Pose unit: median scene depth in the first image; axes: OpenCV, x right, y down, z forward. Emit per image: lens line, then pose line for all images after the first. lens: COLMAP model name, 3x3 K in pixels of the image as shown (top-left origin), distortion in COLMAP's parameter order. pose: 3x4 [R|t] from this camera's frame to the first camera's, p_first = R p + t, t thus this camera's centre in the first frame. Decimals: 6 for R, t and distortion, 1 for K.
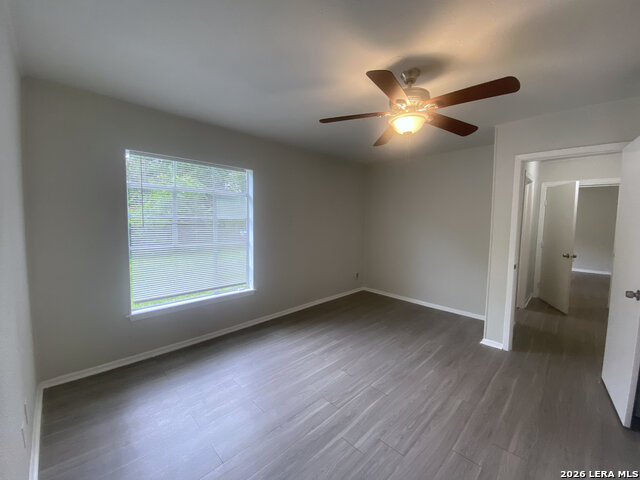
lens RADIAL K [[261.5, 0, 320.5], [0, 261.5, 237.3], [0, 0, 1]] dist [0.000457, -0.000263]
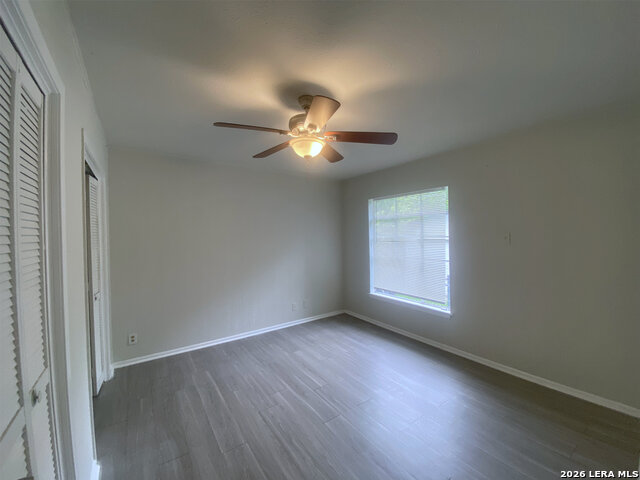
lens RADIAL K [[261.5, 0, 320.5], [0, 261.5, 237.3], [0, 0, 1]] dist [0.000457, -0.000263]
pose [[-0.164822, 0.000526, -0.986323, 1.306947], [-0.066695, 0.997705, 0.011677, -0.088455], [0.984066, 0.067707, -0.164409, 1.202583]]
